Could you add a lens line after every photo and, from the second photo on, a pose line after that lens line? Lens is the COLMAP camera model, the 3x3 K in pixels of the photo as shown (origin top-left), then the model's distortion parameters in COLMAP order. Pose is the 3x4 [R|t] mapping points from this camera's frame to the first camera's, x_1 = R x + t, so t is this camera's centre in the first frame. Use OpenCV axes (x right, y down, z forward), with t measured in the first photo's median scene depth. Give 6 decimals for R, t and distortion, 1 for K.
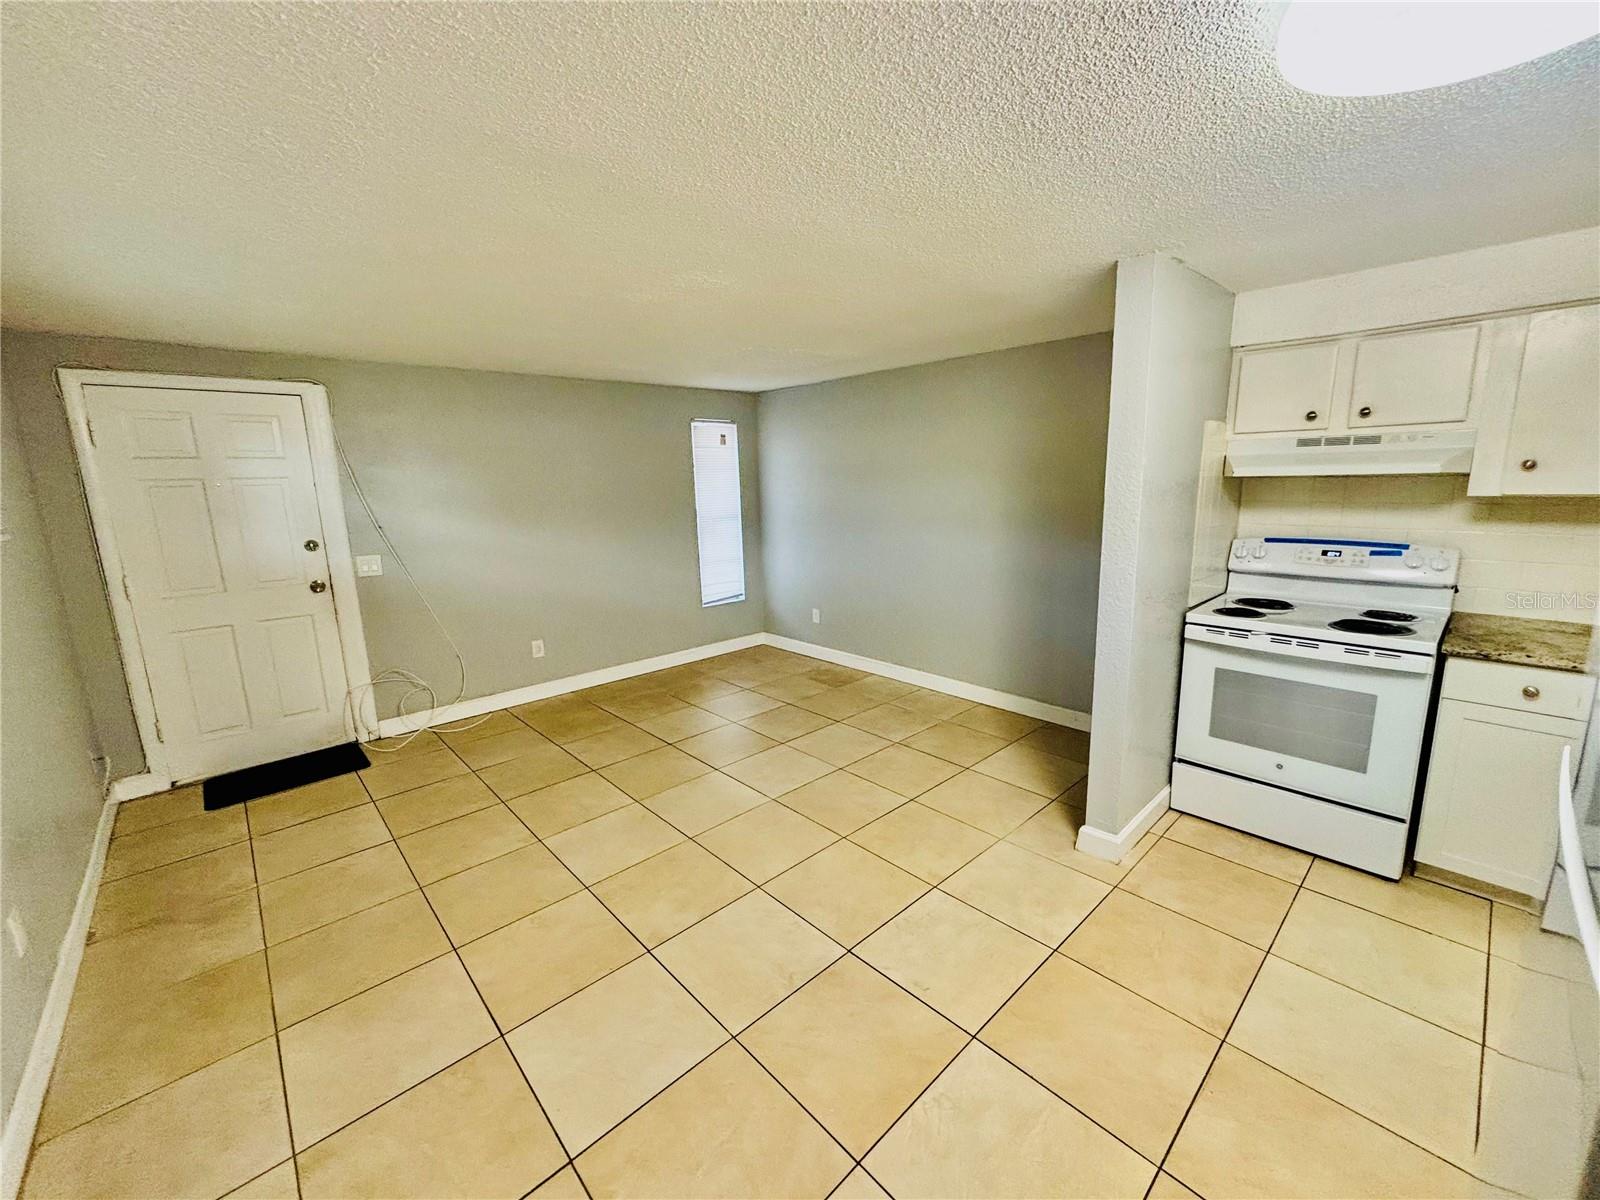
lens RADIAL K [[641.3, 0, 800.0], [0, 641.3, 600.0], [0, 0, 1]] dist [0.000206, -0.000018]
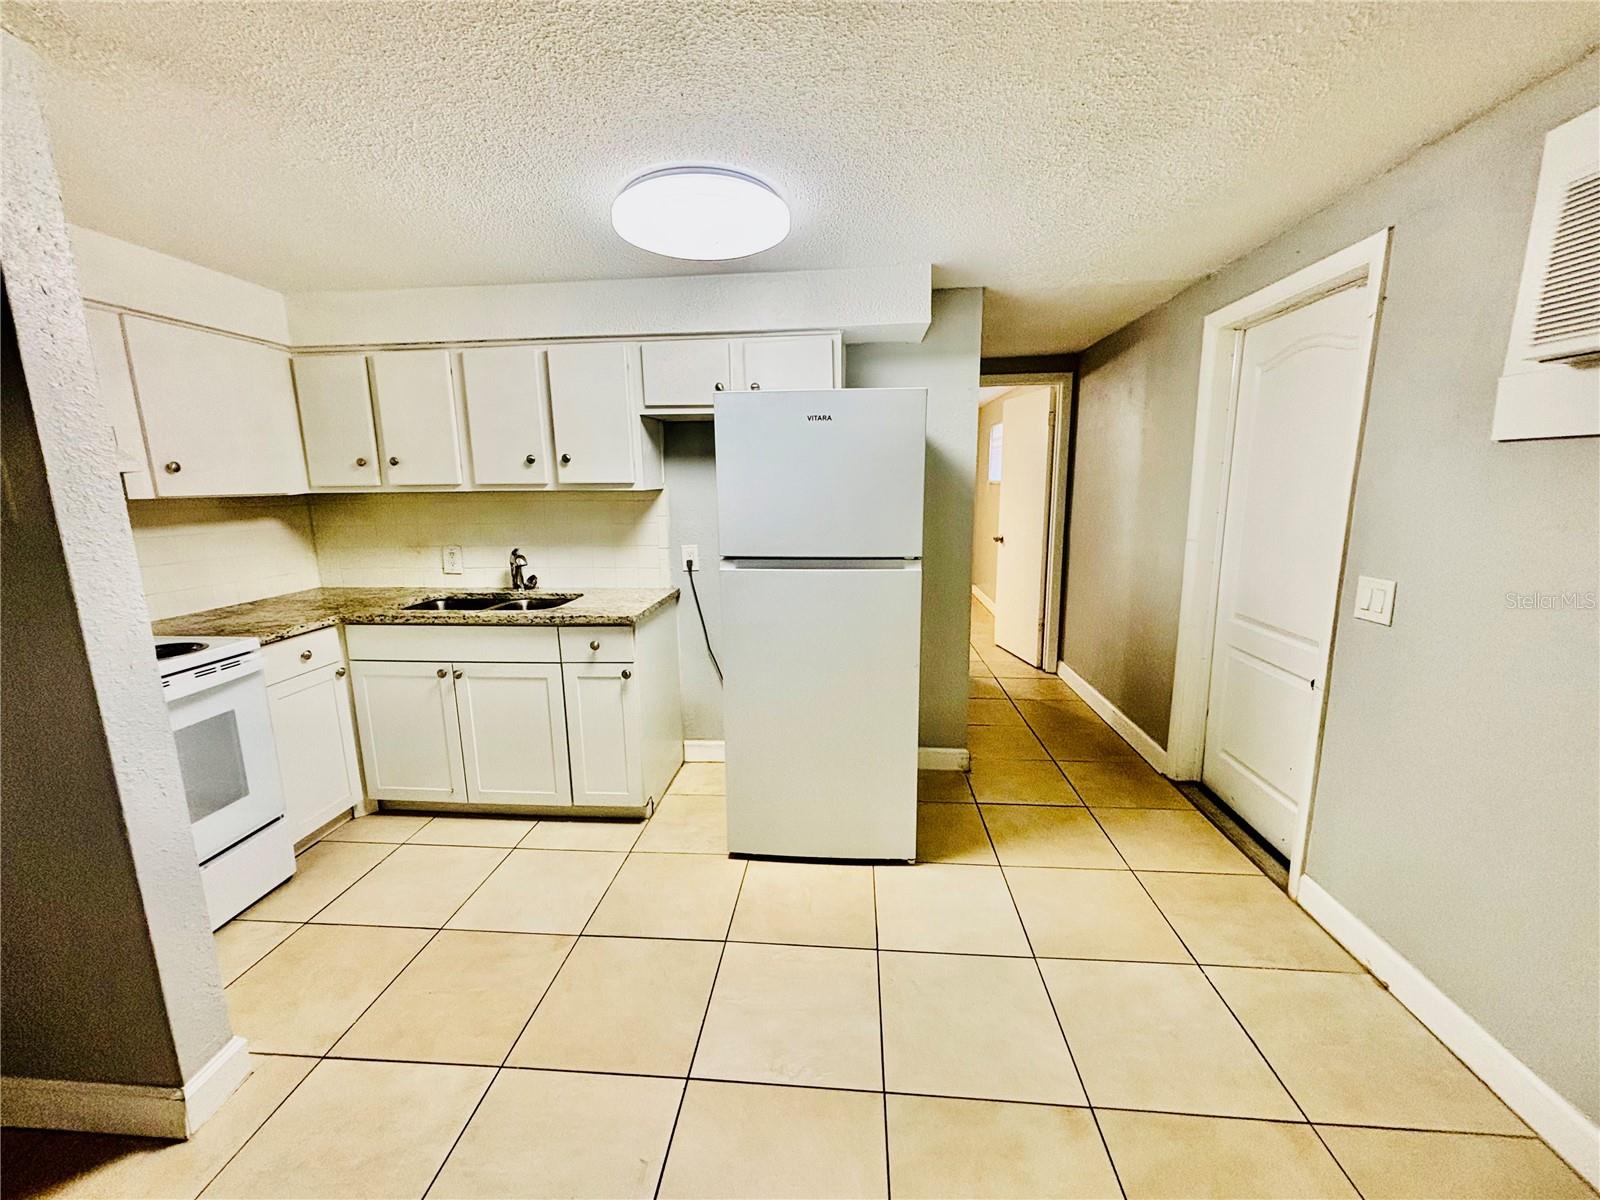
lens RADIAL K [[641.3, 0, 800.0], [0, 641.3, 600.0], [0, 0, 1]] dist [0.000206, -0.000018]
pose [[-0.677834, -0.099588, 0.728438, -0.331483], [0.169803, 0.942791, 0.286901, -0.134183], [-0.715337, 0.318163, -0.622146, 0.992925]]
